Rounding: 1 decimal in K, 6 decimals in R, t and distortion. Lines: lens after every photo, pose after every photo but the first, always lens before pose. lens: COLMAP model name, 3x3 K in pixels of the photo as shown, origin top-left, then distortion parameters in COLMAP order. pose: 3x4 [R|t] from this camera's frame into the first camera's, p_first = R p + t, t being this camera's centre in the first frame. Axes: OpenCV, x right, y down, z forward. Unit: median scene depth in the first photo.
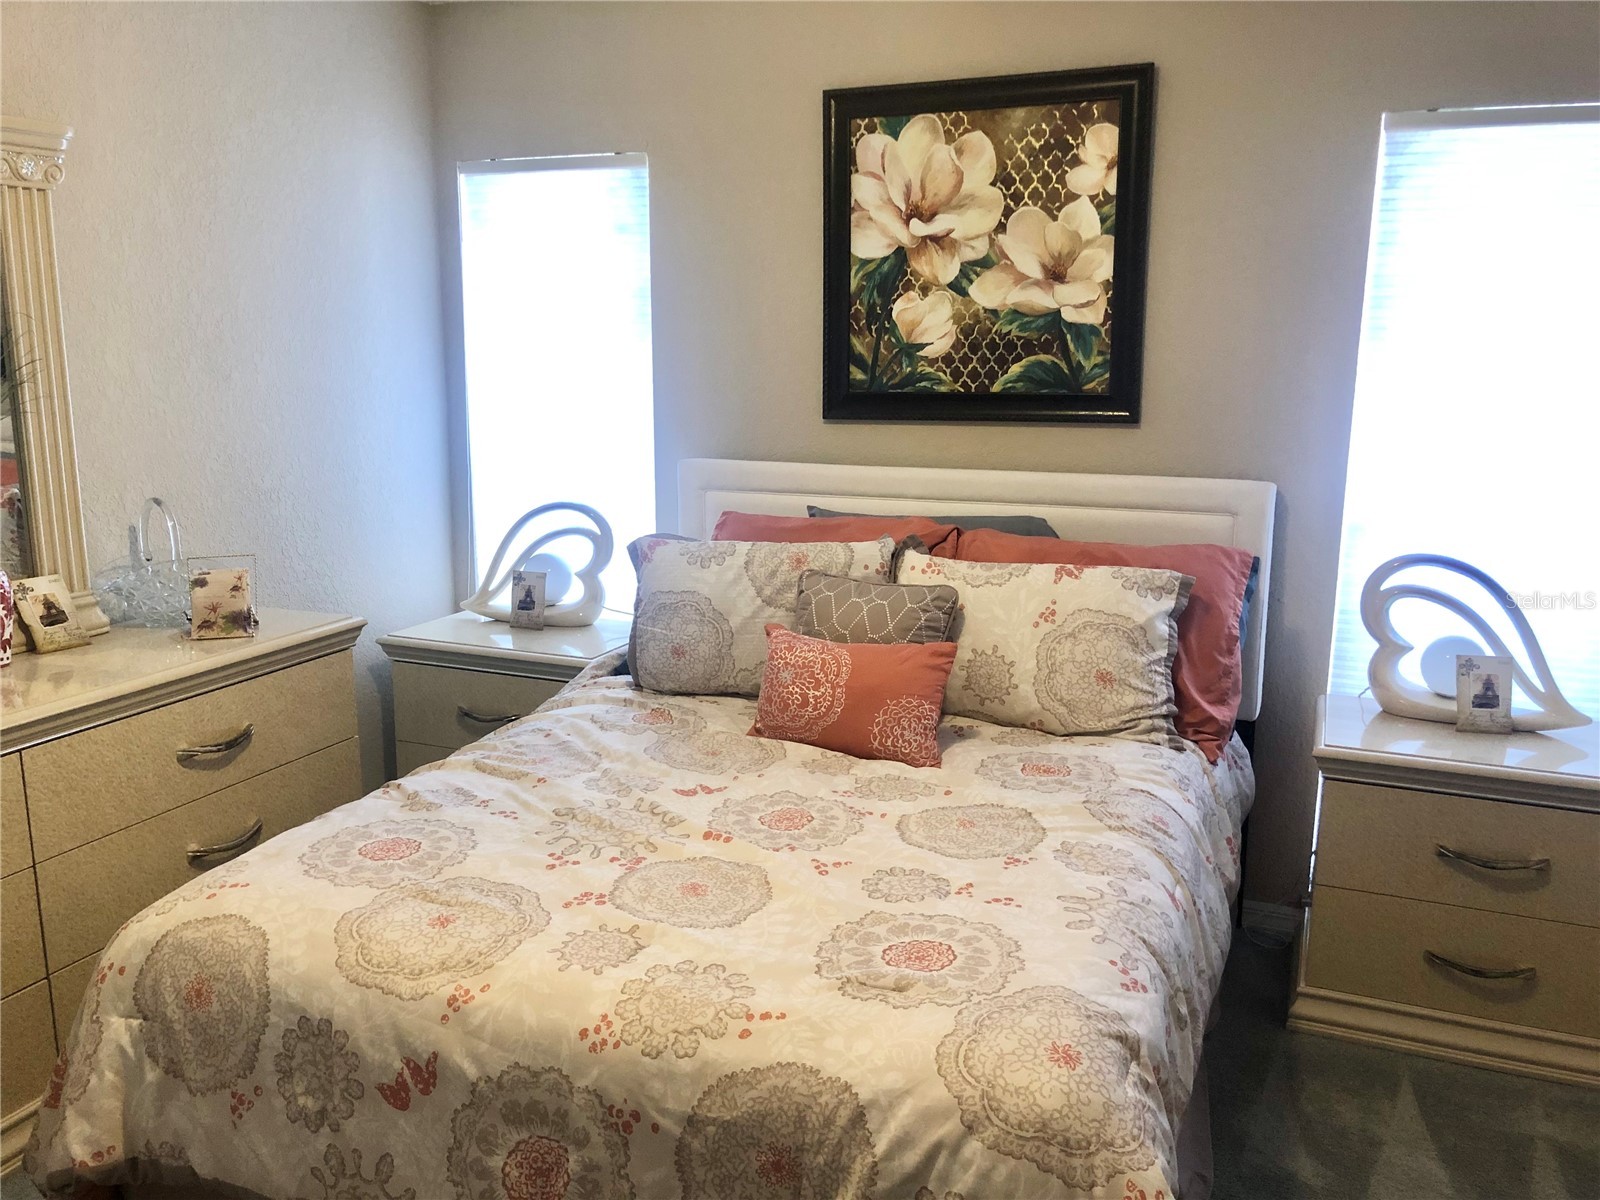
lens RADIAL K [[1298.3, 0, 800.0], [0, 1298.3, 600.0], [0, 0, 1]] dist [0.001670, -0.000022]
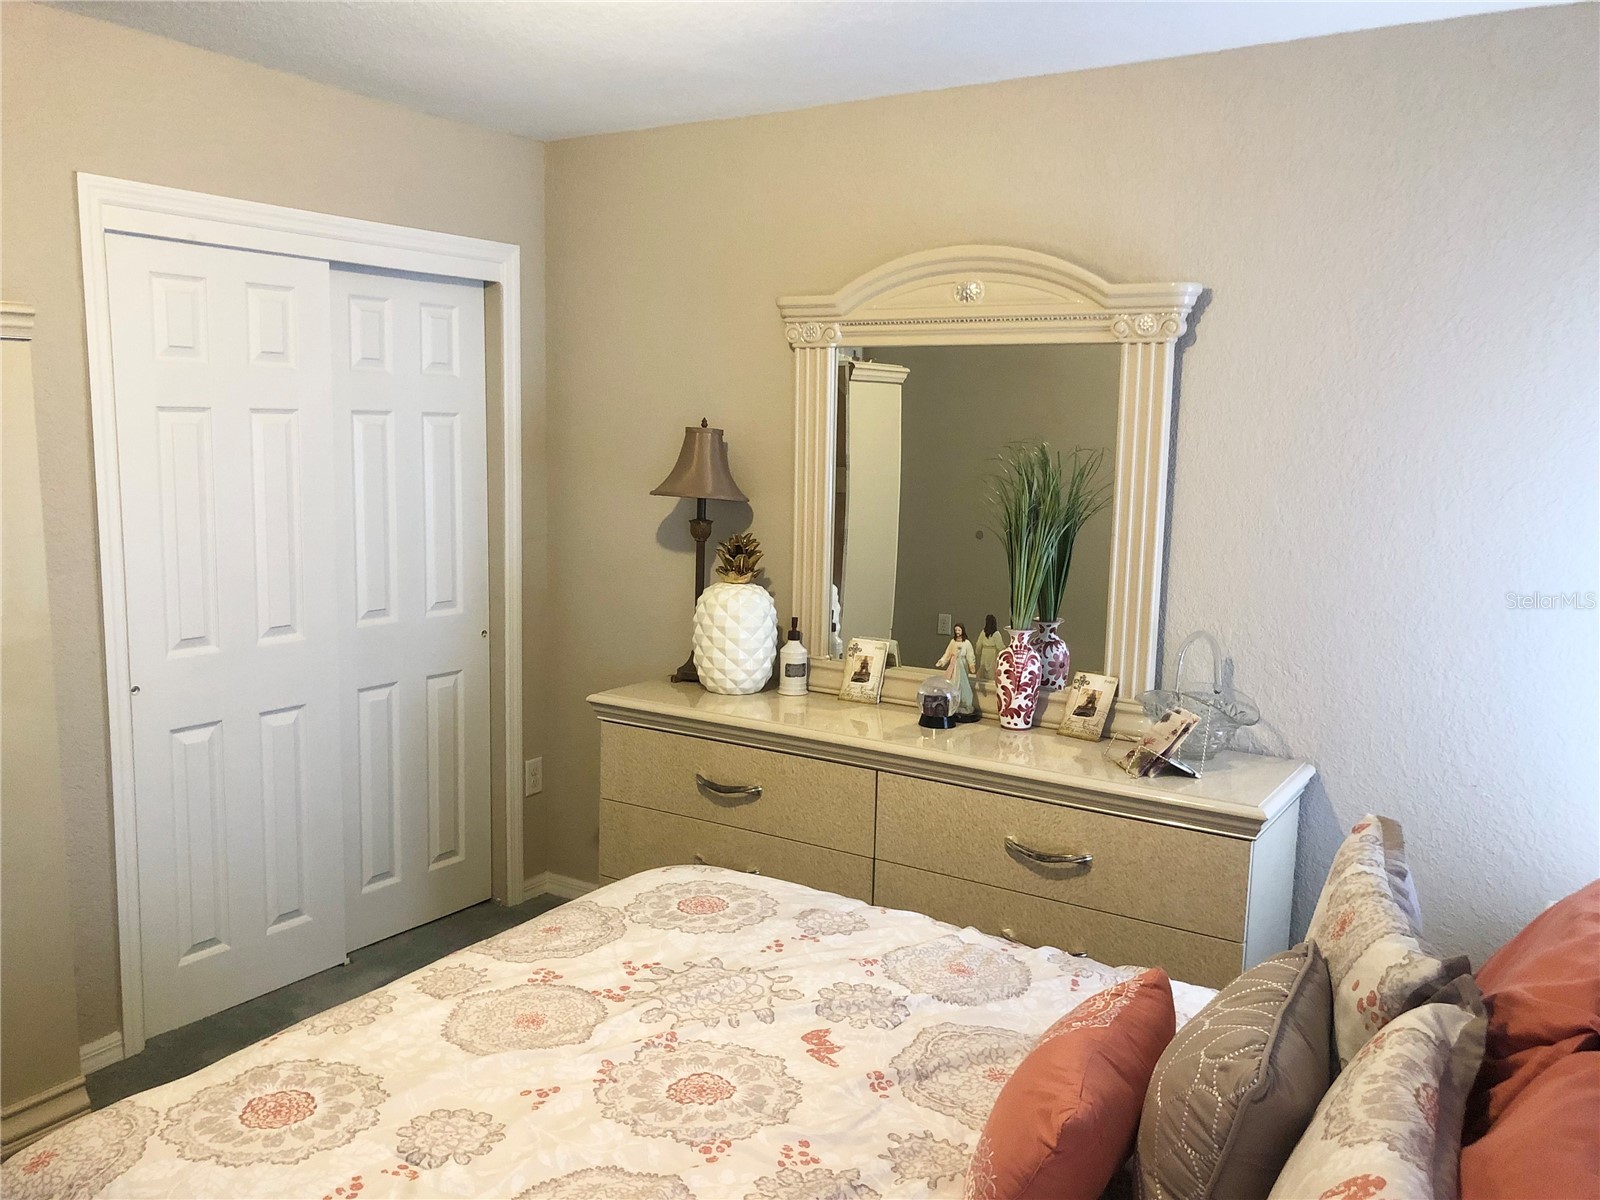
lens RADIAL K [[1298.3, 0, 800.0], [0, 1298.3, 600.0], [0, 0, 1]] dist [0.001670, -0.000022]
pose [[-0.185198, 0.122757, -0.975004, 0.578363], [-0.218192, 0.962265, 0.162598, -0.210452], [0.958172, 0.242851, -0.151425, 0.899261]]
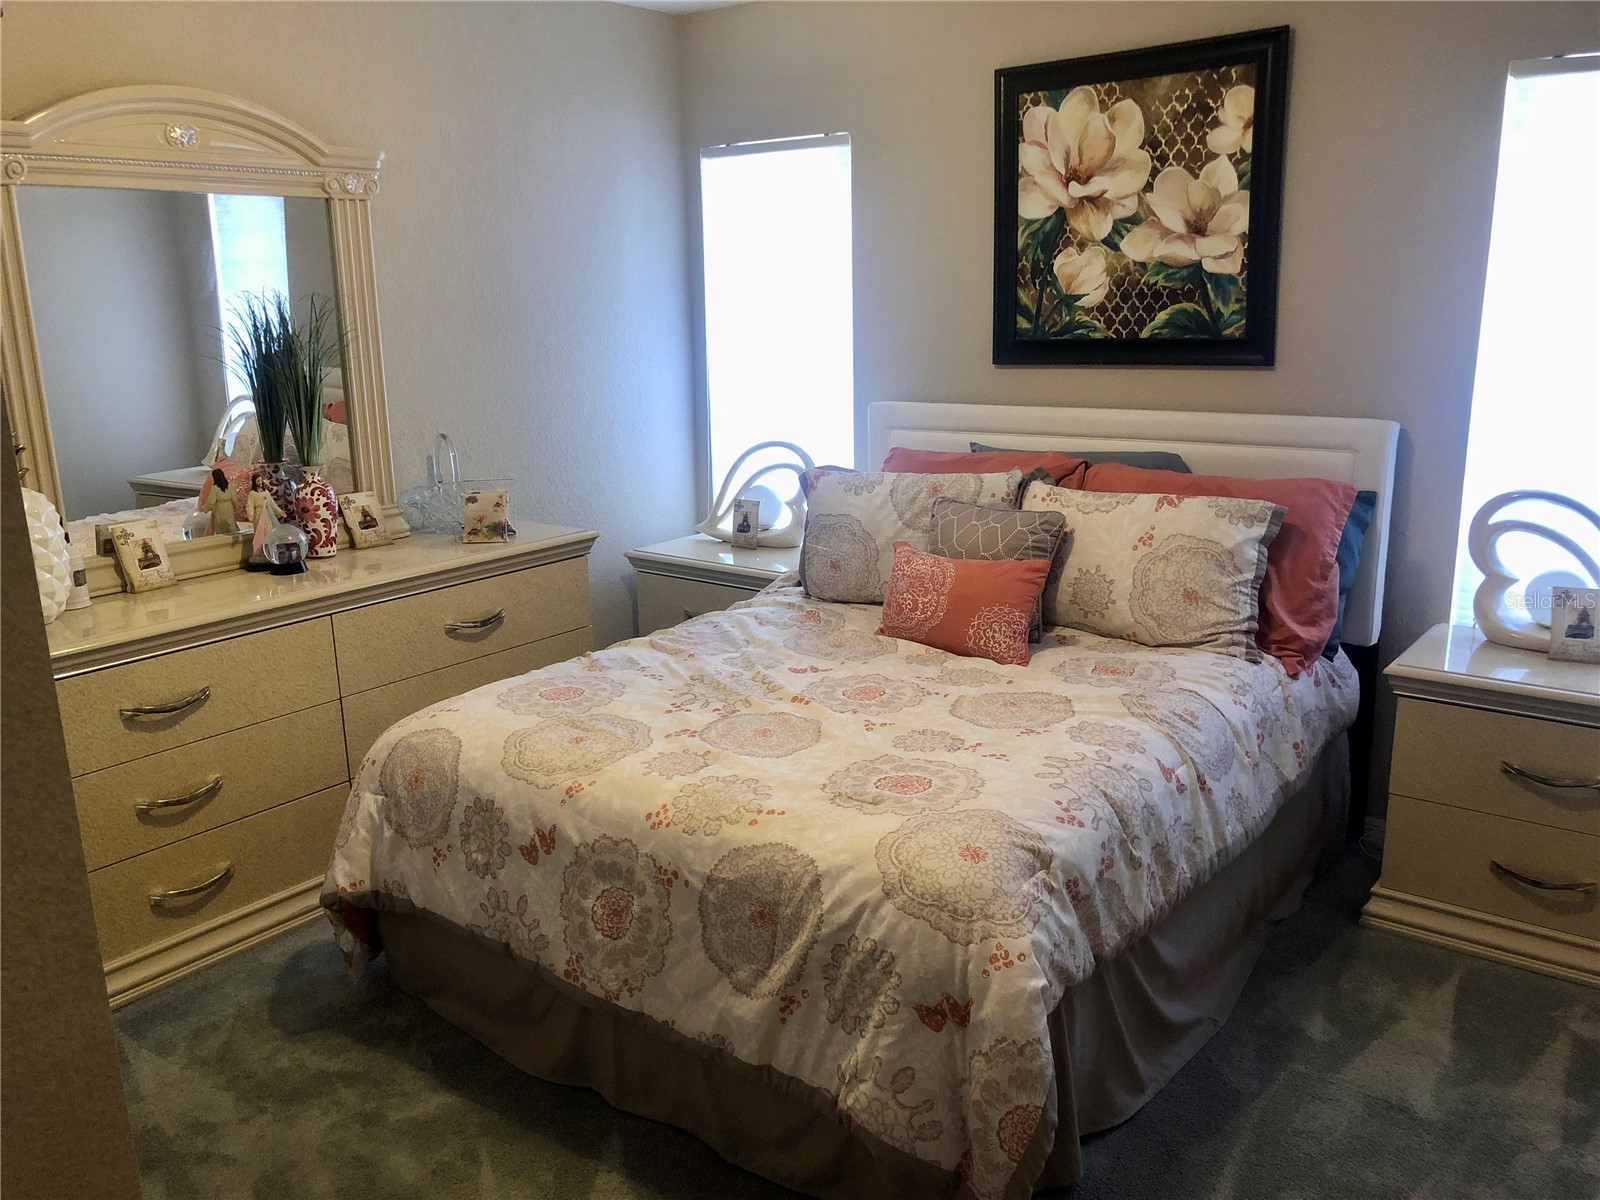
lens RADIAL K [[1292.8, 0, 800.0], [0, 1292.8, 600.0], [0, 0, 1]] dist [0.088932, -0.305421]
pose [[0.962901, 0.035325, -0.267531, 0.208793], [-0.025022, 0.998812, 0.041823, 0.024935], [0.268691, -0.033577, 0.962641, -0.165873]]
